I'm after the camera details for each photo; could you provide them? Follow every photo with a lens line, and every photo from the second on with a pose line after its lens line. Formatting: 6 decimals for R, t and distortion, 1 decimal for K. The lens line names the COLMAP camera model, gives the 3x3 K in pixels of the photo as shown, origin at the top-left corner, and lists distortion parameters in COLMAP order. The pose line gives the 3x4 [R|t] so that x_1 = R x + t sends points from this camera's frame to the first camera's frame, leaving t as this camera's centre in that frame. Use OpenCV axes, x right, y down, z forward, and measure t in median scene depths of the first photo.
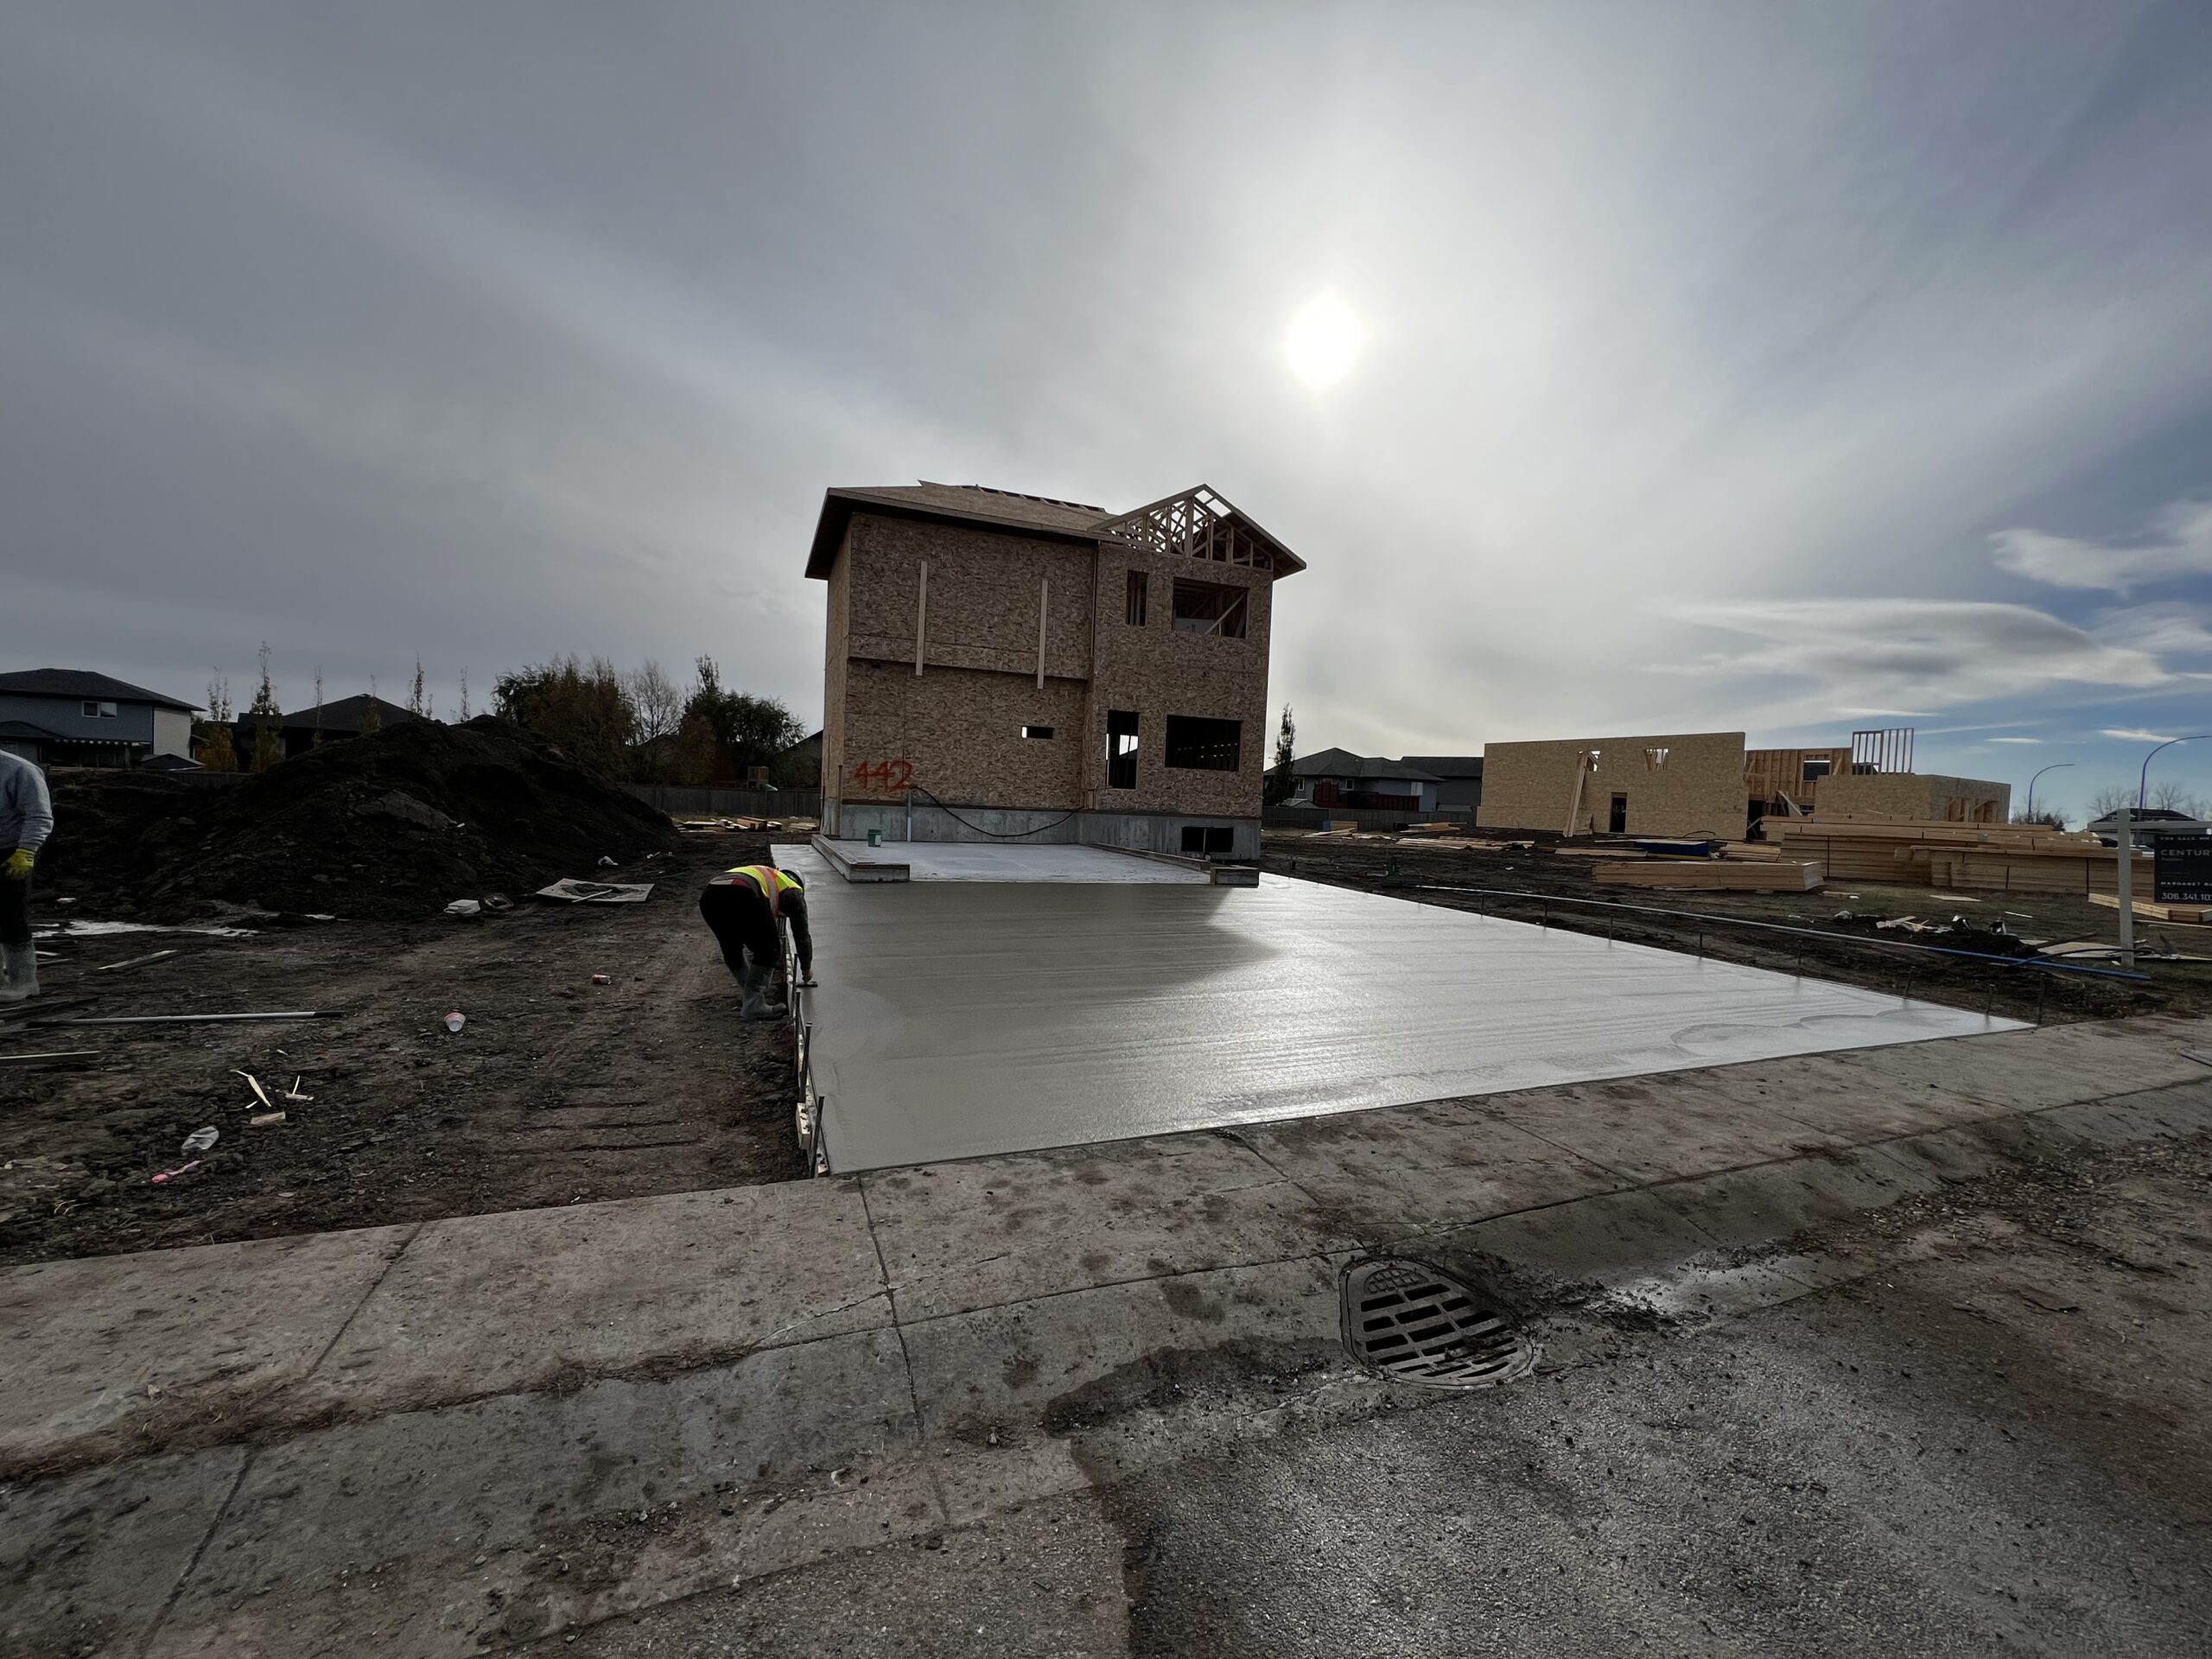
lens RADIAL K [[892.1, 0, 1108.5], [0, 892.1, 836.9], [0, 0, 1]] dist [-0.001635, -0.000464]
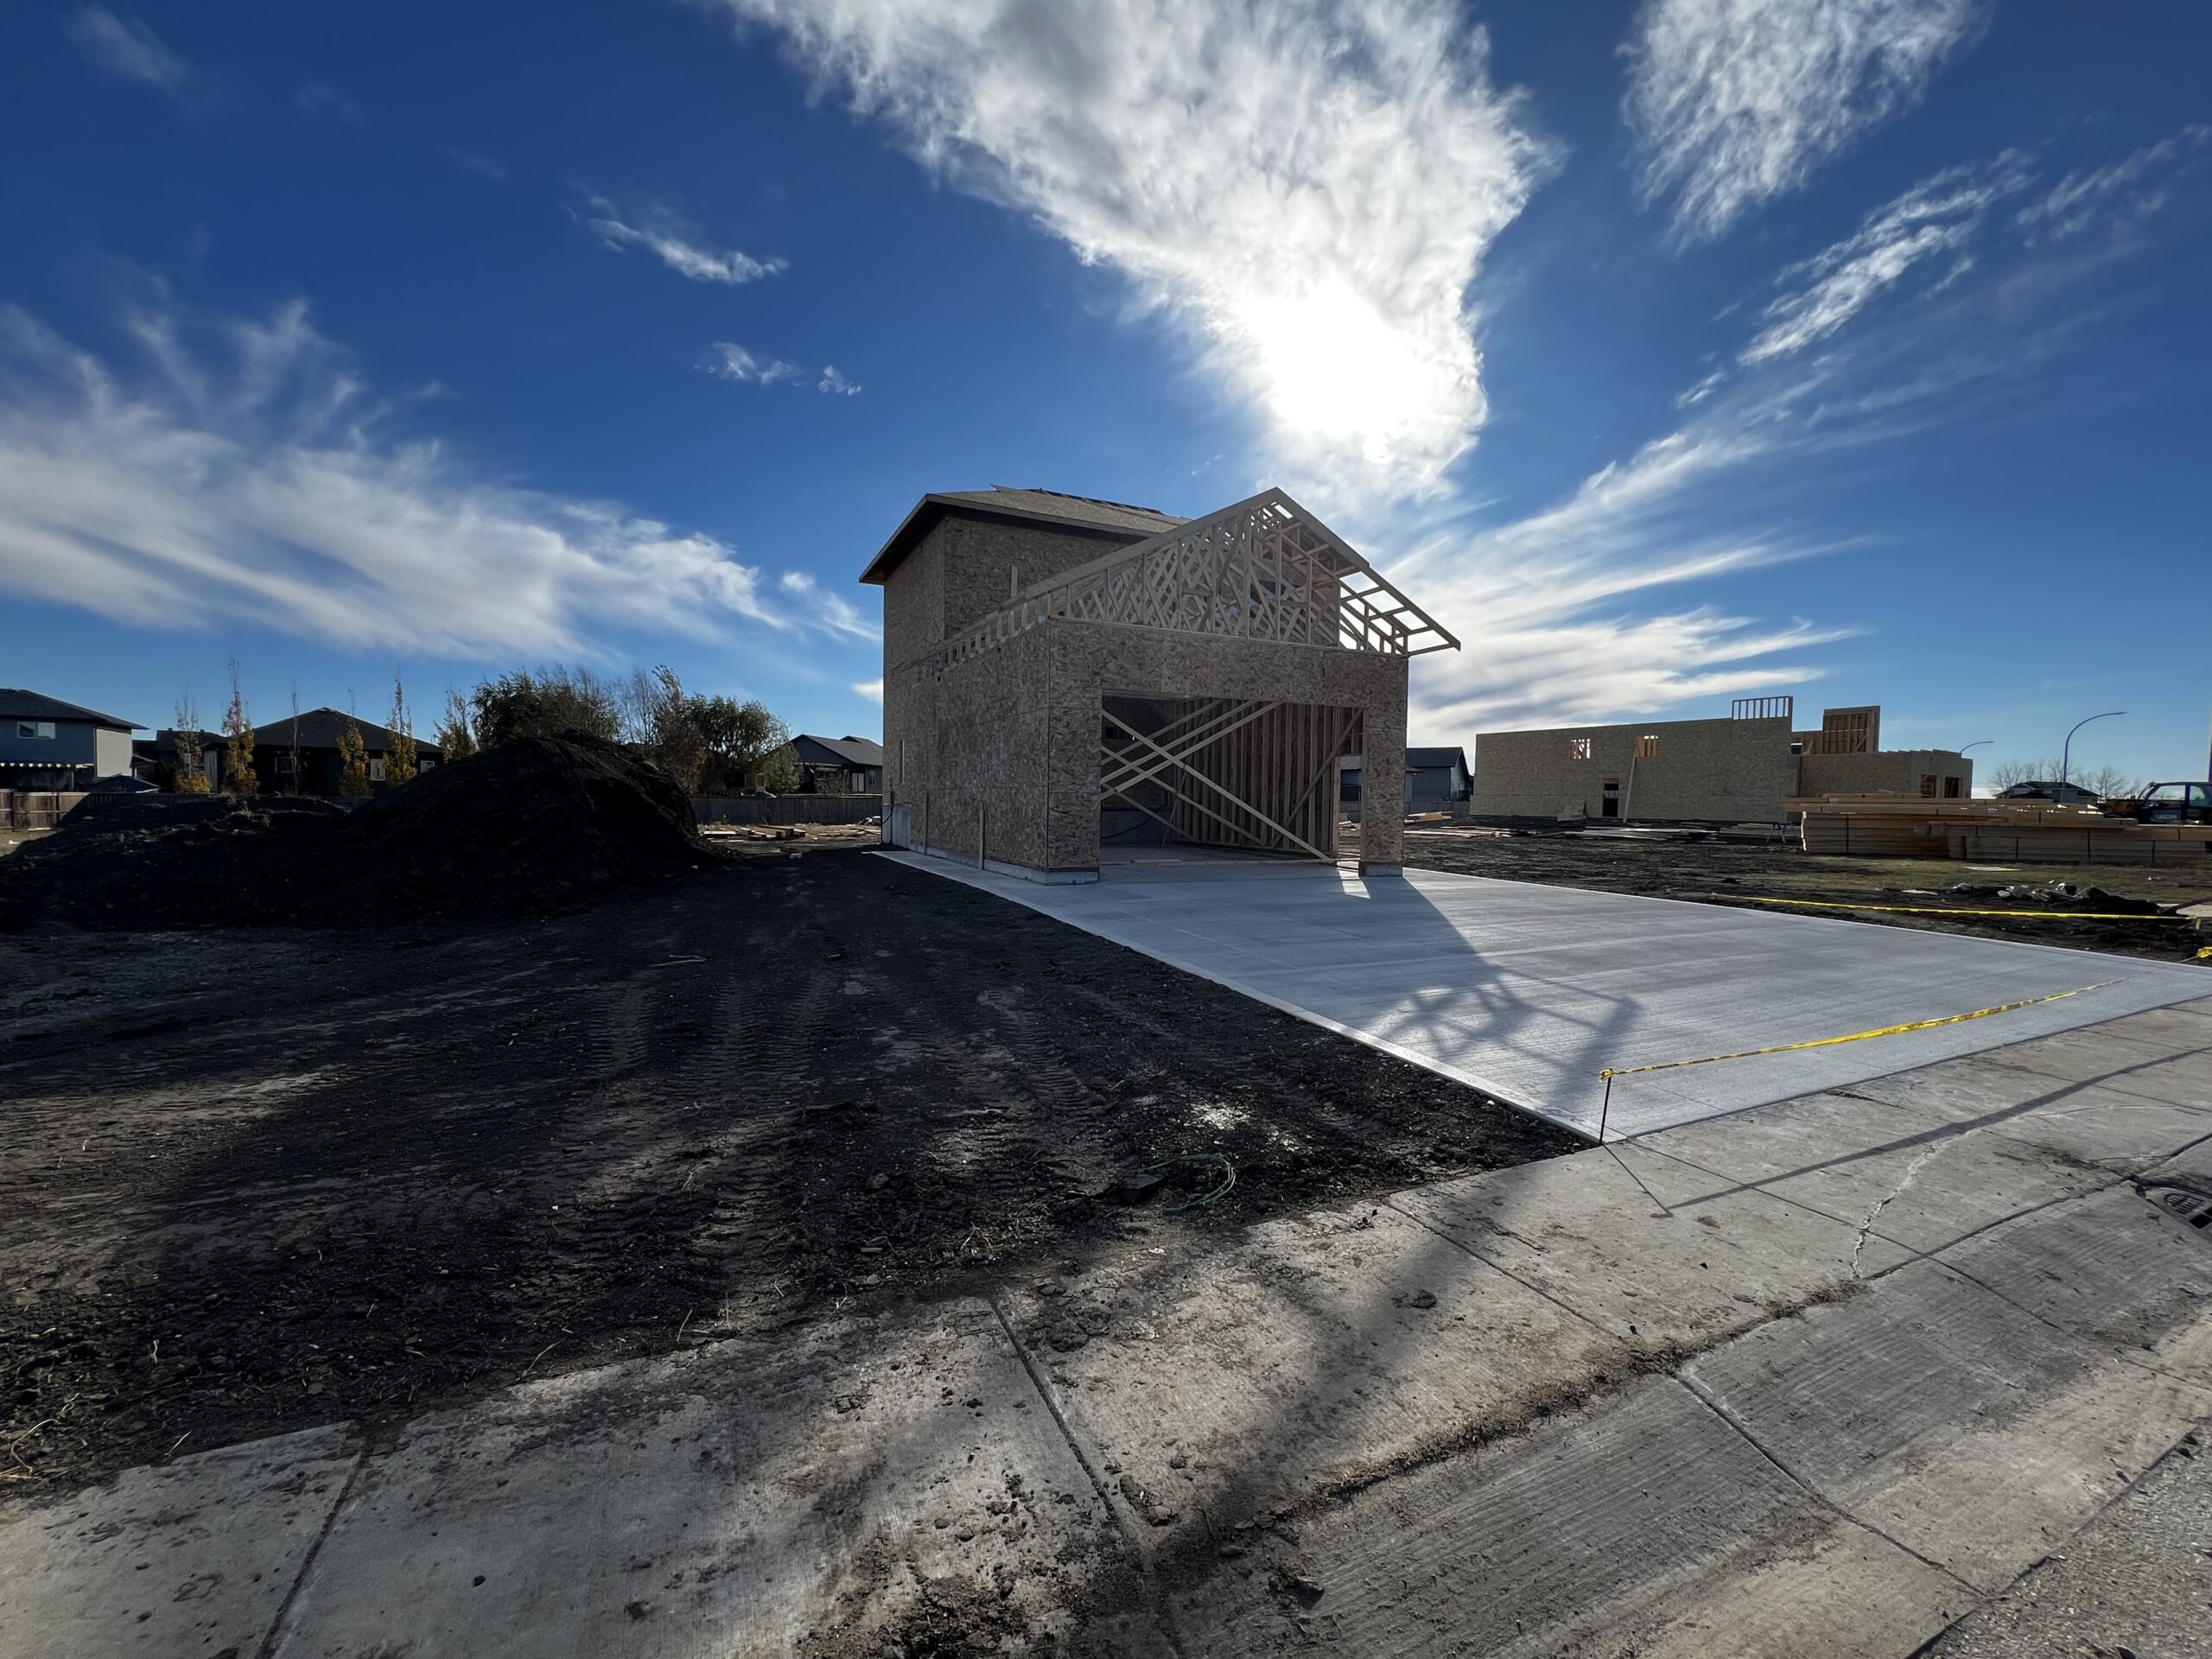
lens RADIAL K [[892.1, 0, 1113.5], [0, 892.1, 833.3], [0, 0, 1]] dist [-0.001635, -0.000464]
pose [[0.997680, -0.028509, 0.061822, -0.149274], [0.028624, 0.999590, -0.000986, -0.002695], [-0.061769, 0.002754, 0.998087, -0.008453]]
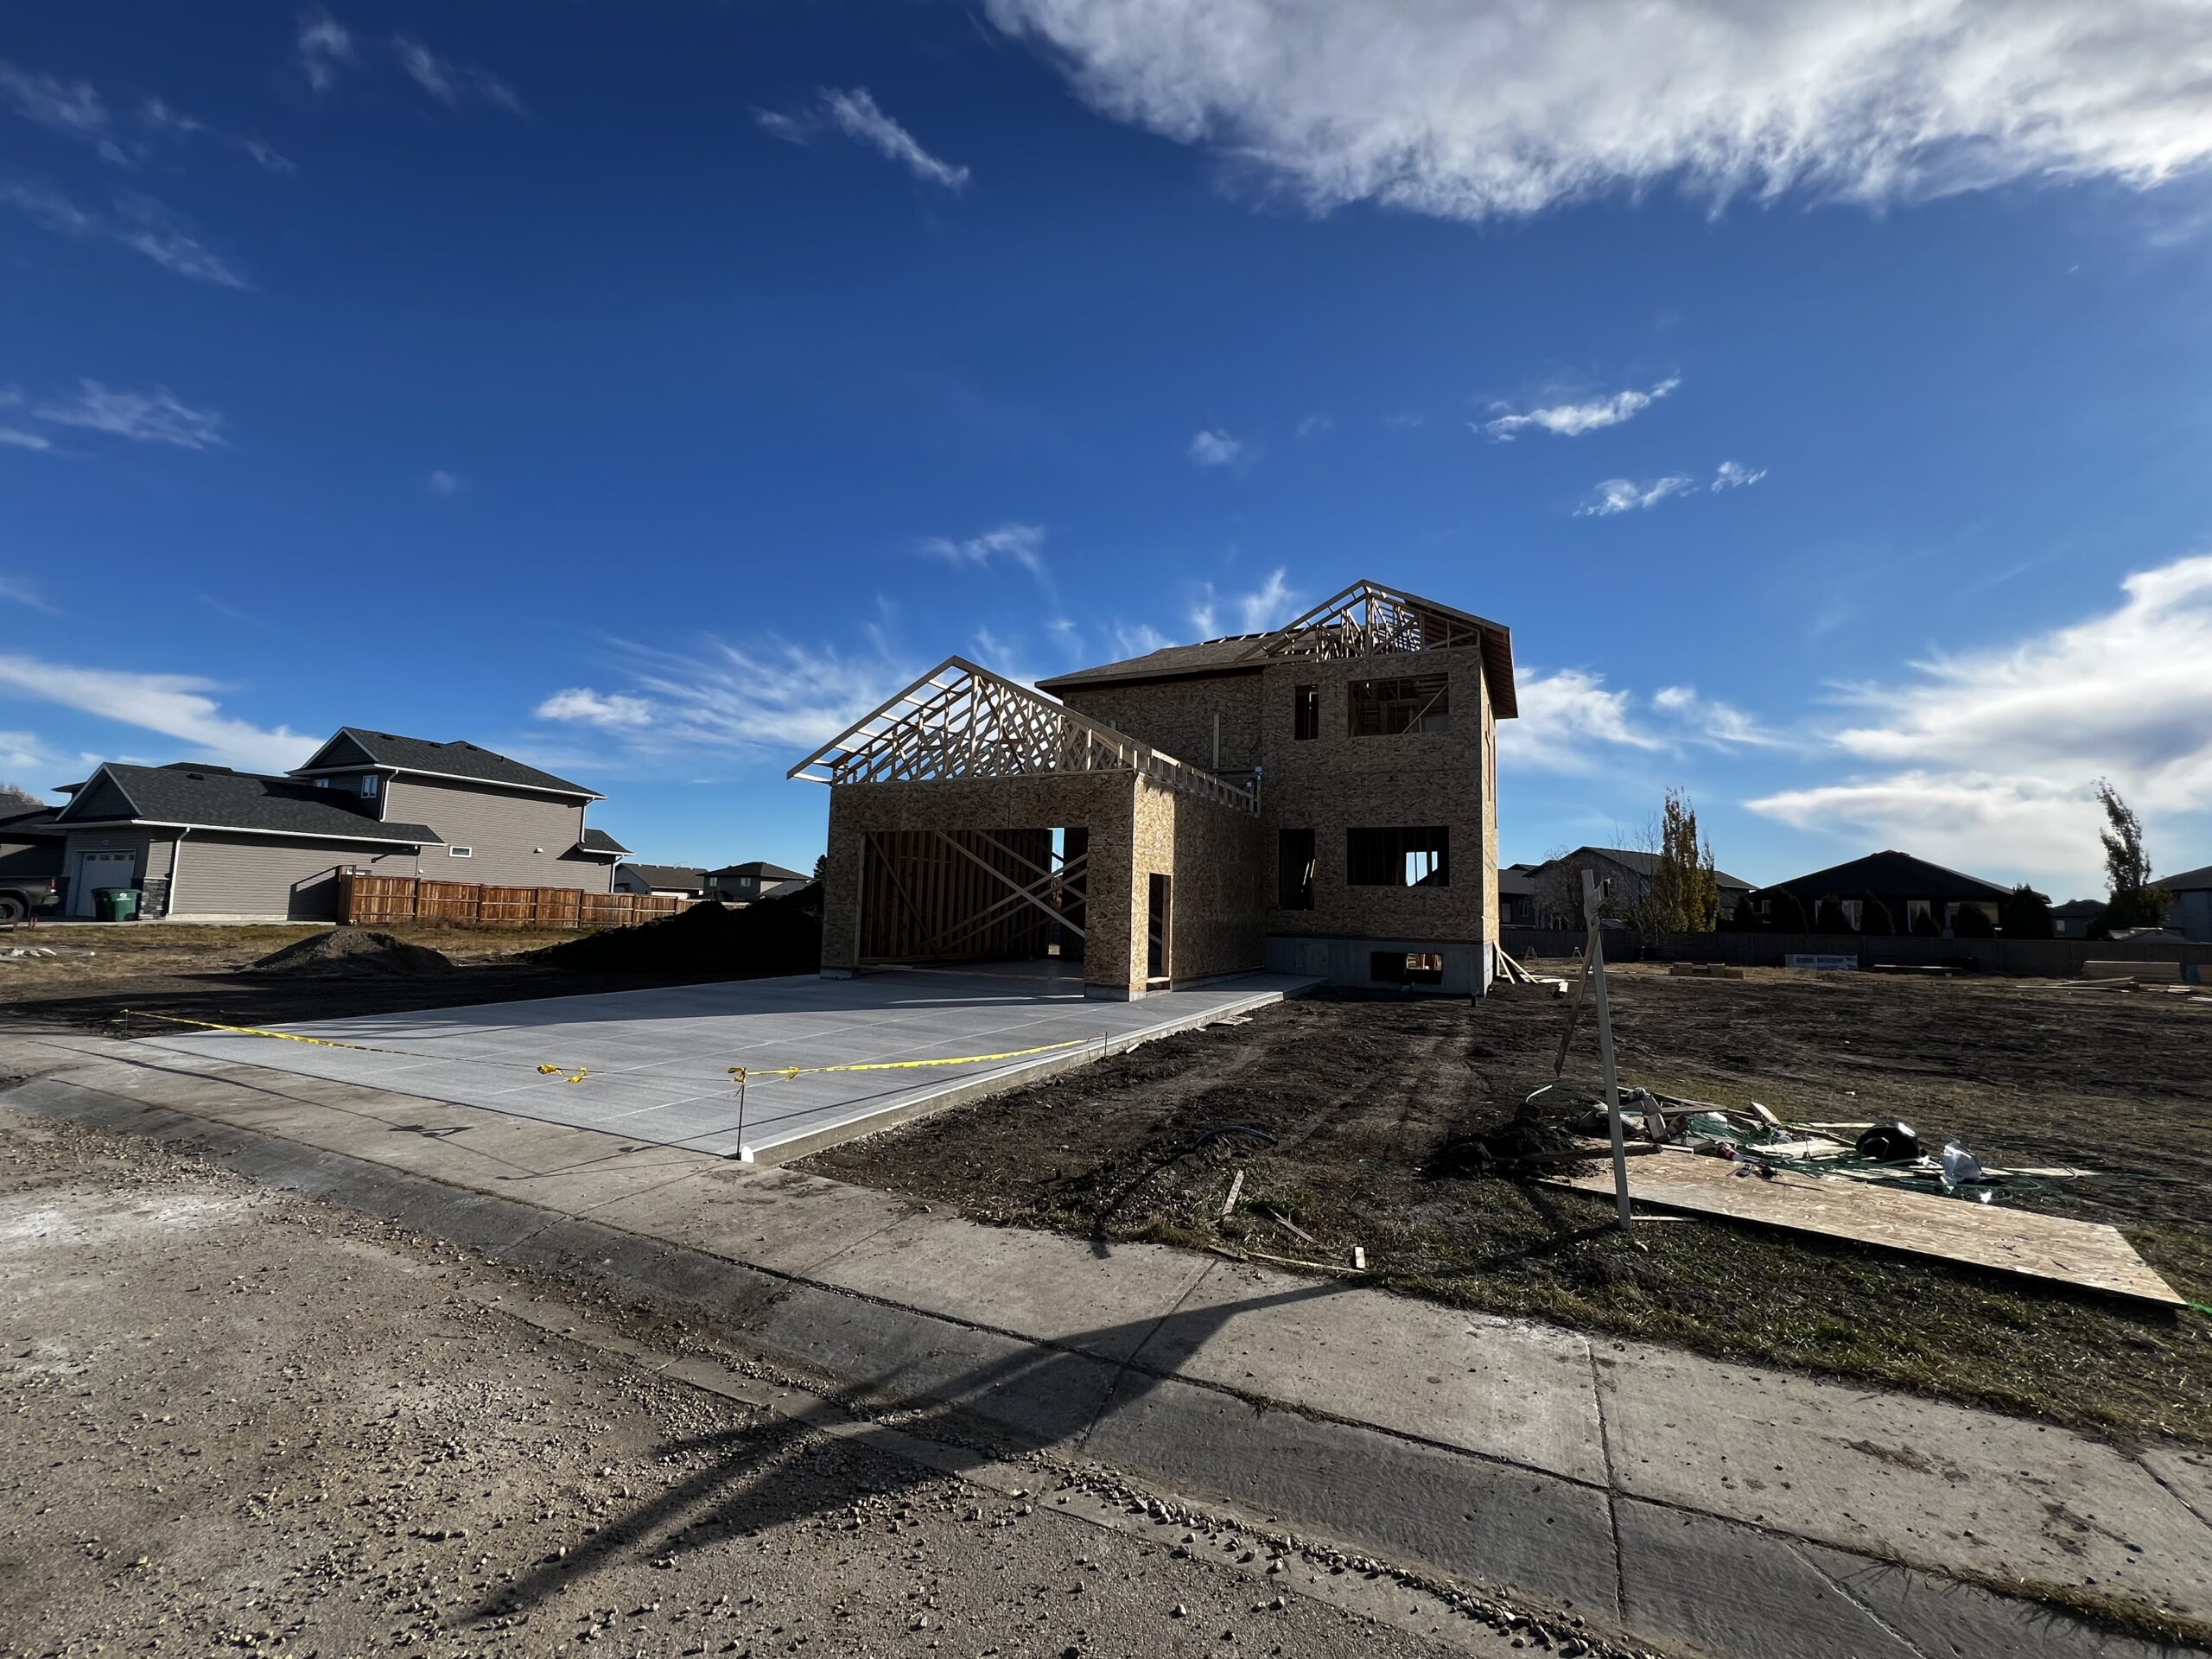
lens RADIAL K [[892.1, 0, 1107.5], [0, 892.1, 836.6], [0, 0, 1]] dist [-0.001635, -0.000464]
pose [[0.667785, -0.090041, -0.738888, 0.576851], [-0.028507, 0.988835, -0.146264, 0.012873], [0.743808, 0.118736, 0.657763, 0.214106]]
